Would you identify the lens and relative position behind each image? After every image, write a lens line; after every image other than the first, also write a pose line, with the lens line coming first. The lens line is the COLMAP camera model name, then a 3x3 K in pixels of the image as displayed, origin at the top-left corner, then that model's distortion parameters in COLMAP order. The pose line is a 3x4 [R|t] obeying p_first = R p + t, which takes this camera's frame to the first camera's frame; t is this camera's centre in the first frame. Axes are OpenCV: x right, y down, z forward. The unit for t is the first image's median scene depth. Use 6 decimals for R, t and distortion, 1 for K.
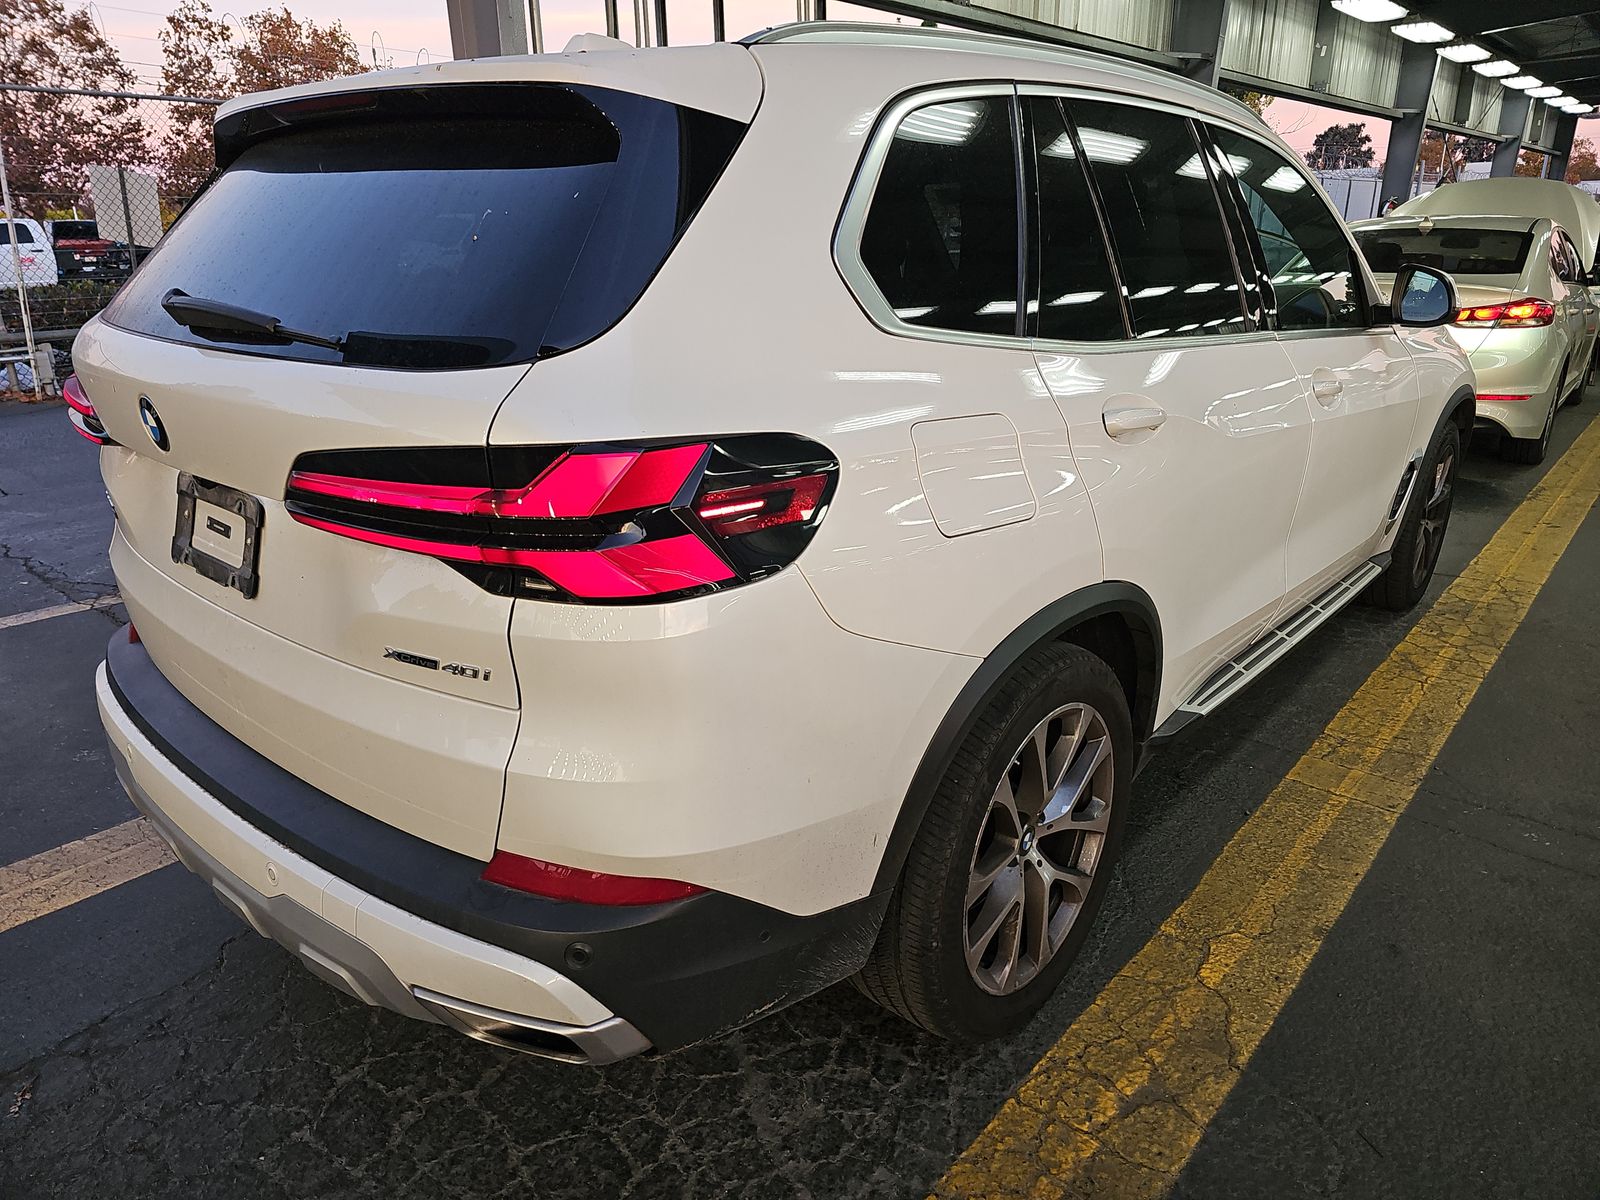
lens RADIAL K [[1097.7, 0, 800.0], [0, 1097.7, 600.0], [0, 0, 1]] dist [0.005754, 0.000066]
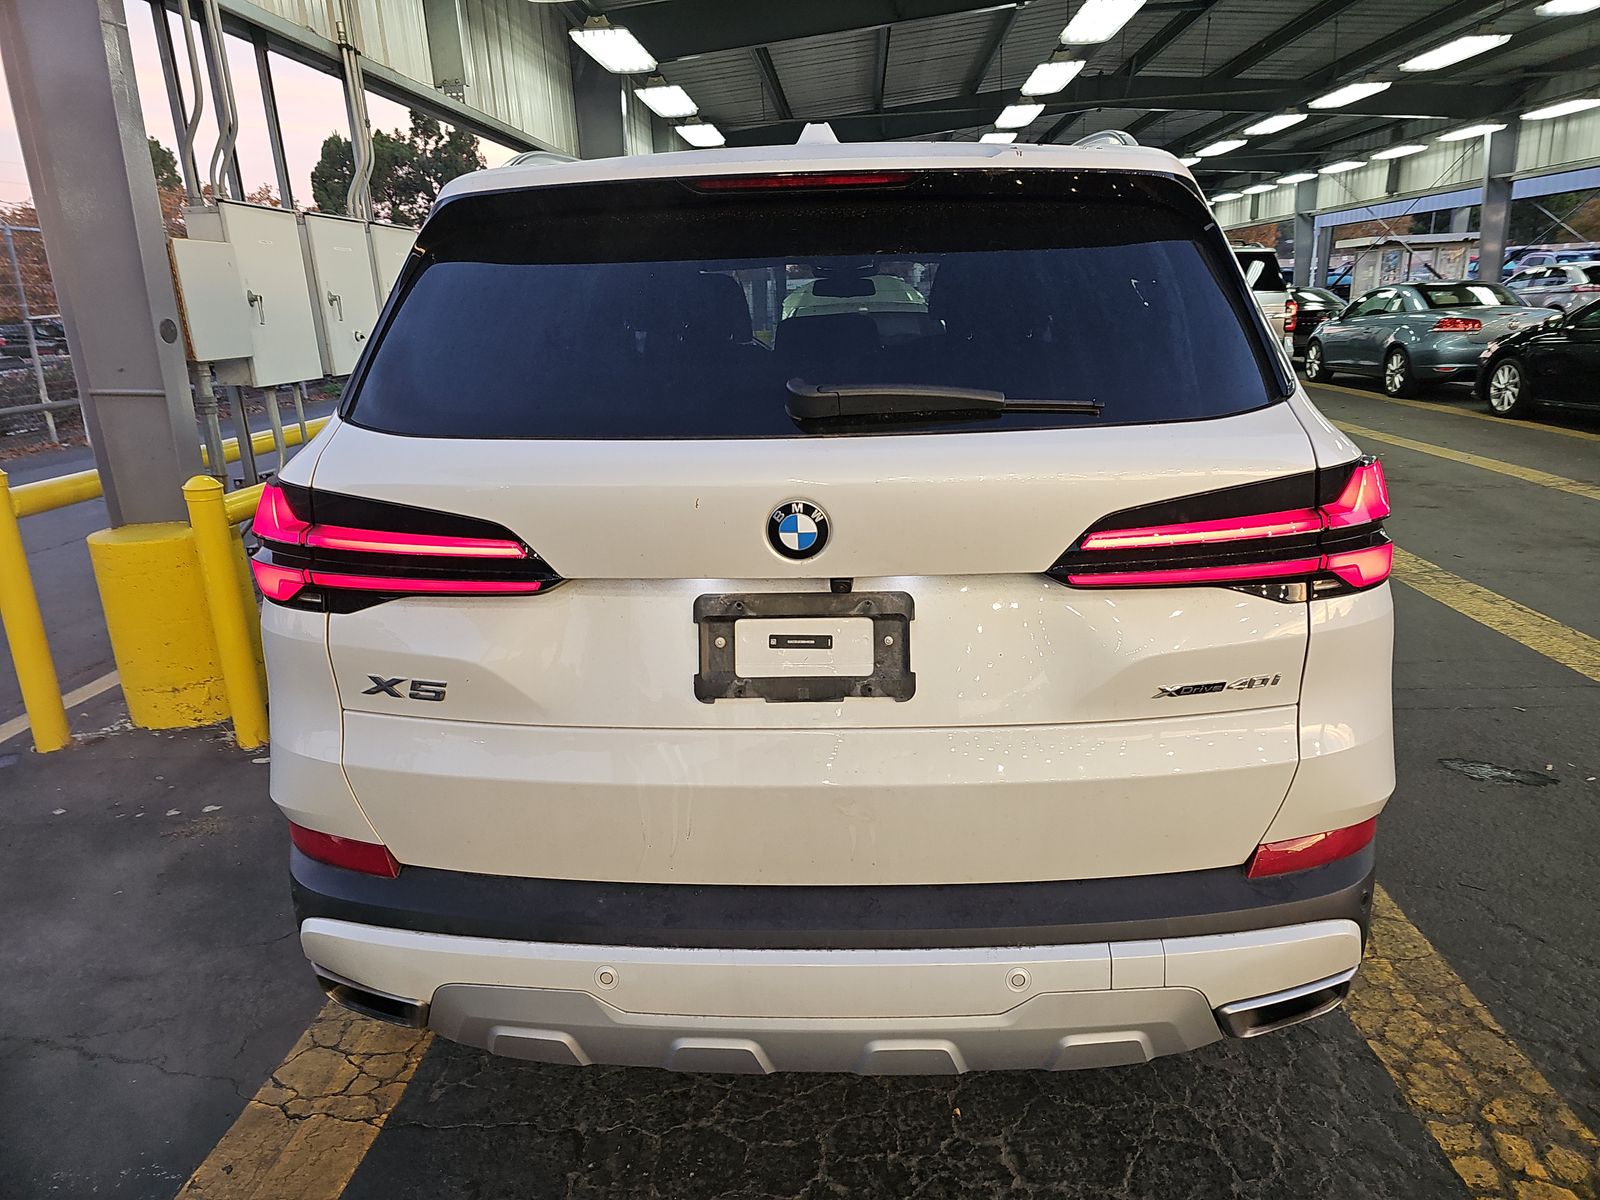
lens RADIAL K [[1097.7, 0, 800.0], [0, 1097.7, 600.0], [0, 0, 1]] dist [0.005754, 0.000066]
pose [[0.793729, -0.189377, 0.578041, -1.042123], [0.235663, 0.971821, -0.005211, -0.095232], [-0.560765, 0.140359, 0.815991, 0.282645]]
